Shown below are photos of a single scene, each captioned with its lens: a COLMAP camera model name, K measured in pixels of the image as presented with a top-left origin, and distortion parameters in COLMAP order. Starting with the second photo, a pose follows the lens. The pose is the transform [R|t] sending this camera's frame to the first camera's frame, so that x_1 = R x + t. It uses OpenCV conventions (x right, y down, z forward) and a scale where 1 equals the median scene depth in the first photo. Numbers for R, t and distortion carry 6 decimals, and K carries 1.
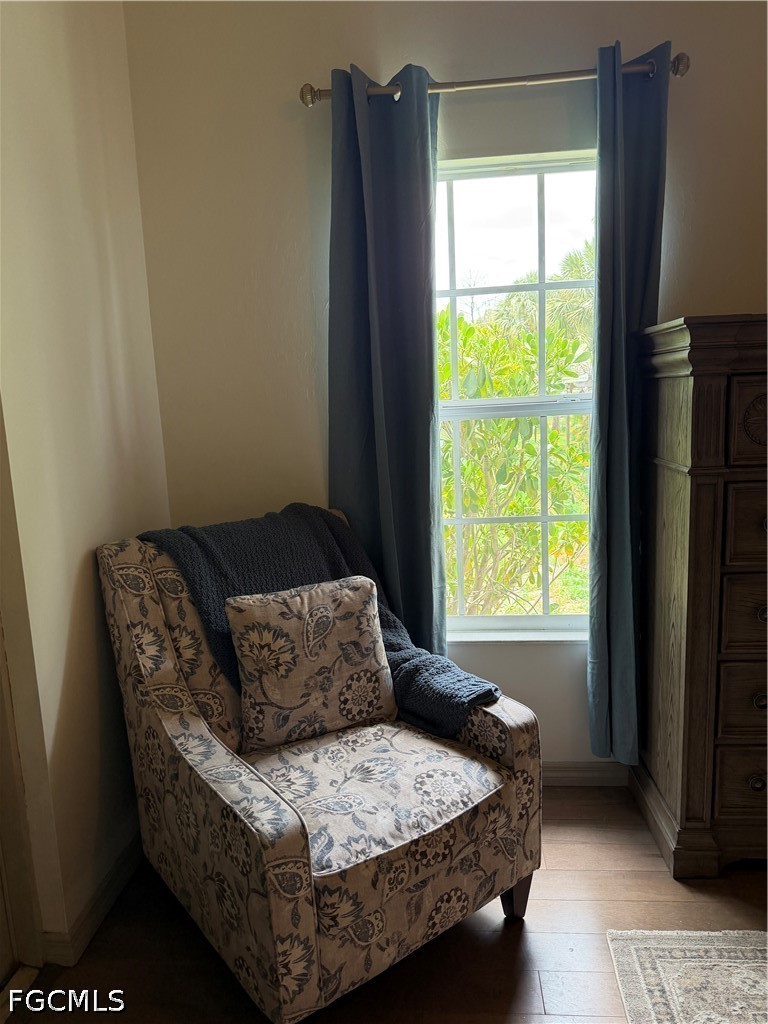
lens RADIAL K [[715.6, 0, 384.0], [0, 715.6, 512.0], [0, 0, 1]] dist [-0.005069, -0.003011]
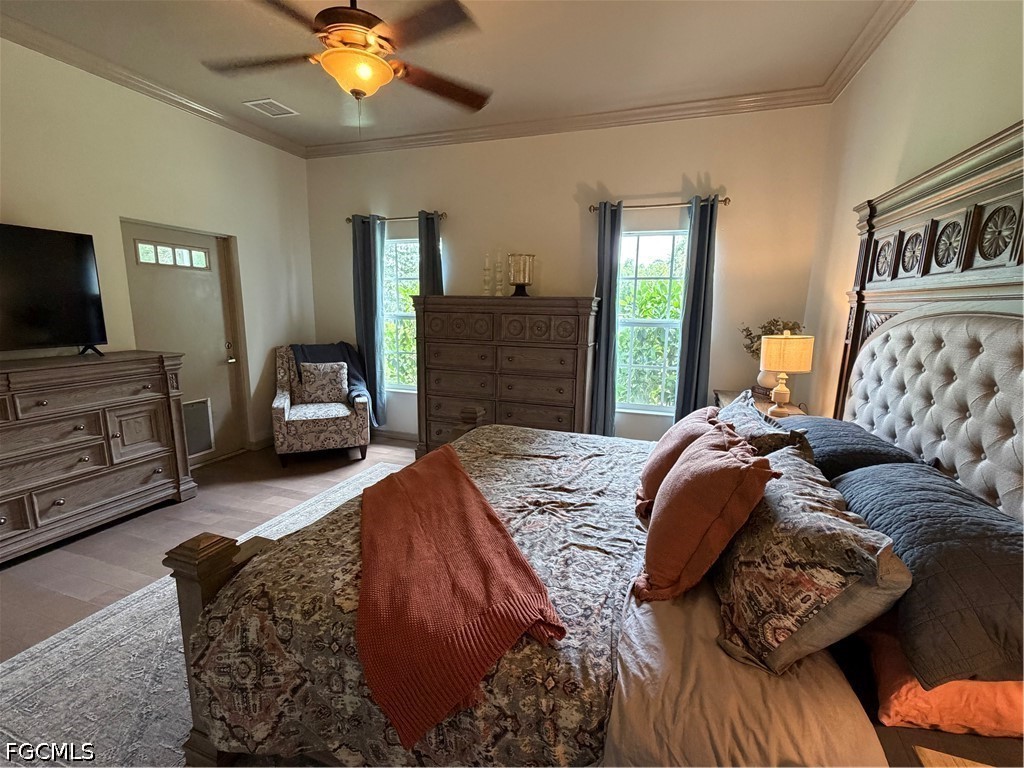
lens RADIAL K [[448.8, 0, 512.0], [0, 448.8, 384.0], [0, 0, 1]] dist [-0.000509, -0.000023]
pose [[0.966781, 0.098747, -0.235762, 1.392517], [-0.094524, 0.995095, 0.029178, 0.057581], [0.237486, -0.005924, 0.971373, -1.005048]]
